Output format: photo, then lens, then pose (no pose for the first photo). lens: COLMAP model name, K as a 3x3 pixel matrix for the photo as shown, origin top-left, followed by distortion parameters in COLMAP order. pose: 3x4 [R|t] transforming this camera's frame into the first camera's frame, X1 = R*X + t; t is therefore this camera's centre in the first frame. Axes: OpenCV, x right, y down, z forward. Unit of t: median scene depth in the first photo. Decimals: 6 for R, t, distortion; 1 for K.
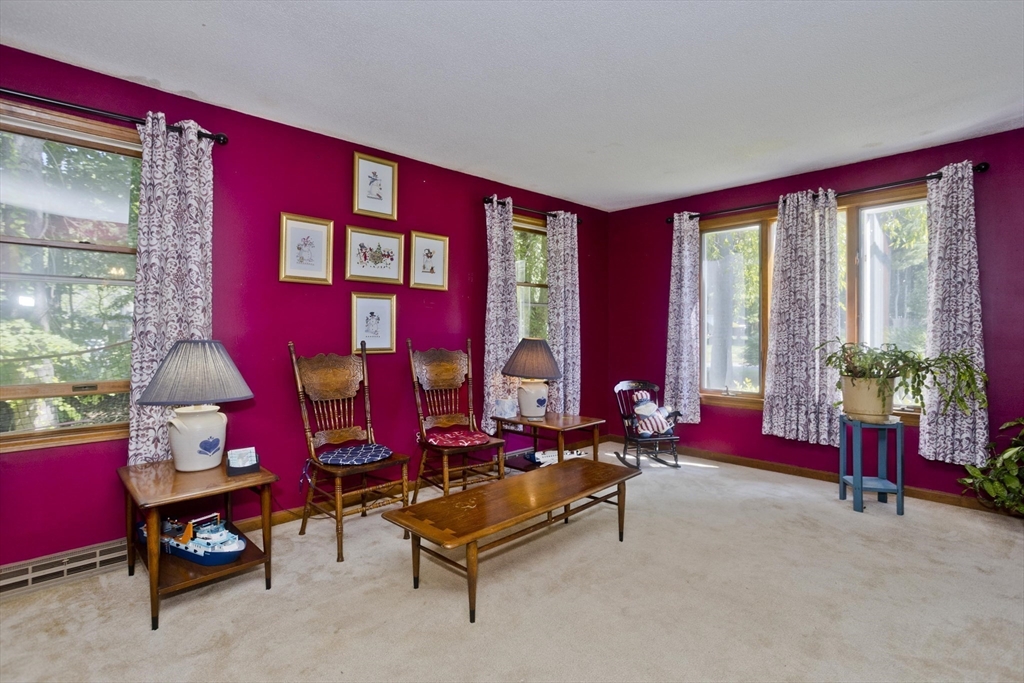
lens RADIAL K [[492.3, 0, 509.2], [0, 492.3, 331.1], [0, 0, 1]] dist [-0.017580, 0.015549]
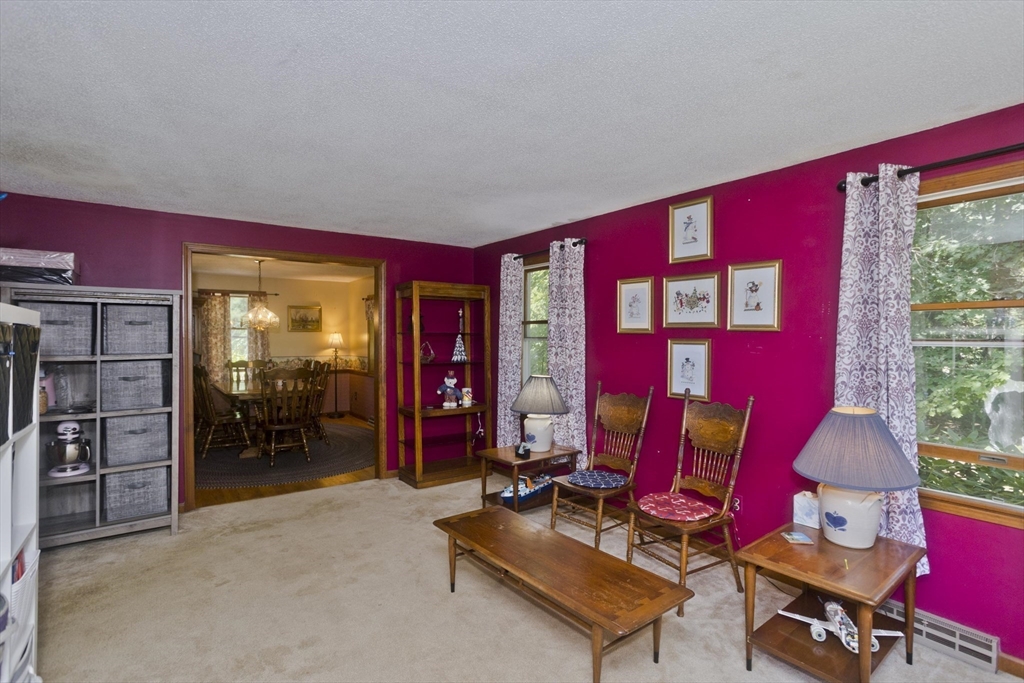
lens RADIAL K [[492.3, 0, 511.1], [0, 492.3, 343.4], [0, 0, 1]] dist [-0.017580, 0.015549]
pose [[-0.107618, 0.010765, -0.994134, 0.747213], [-0.007712, 0.999902, 0.011662, -0.077073], [0.994162, 0.008922, -0.107524, 0.752196]]
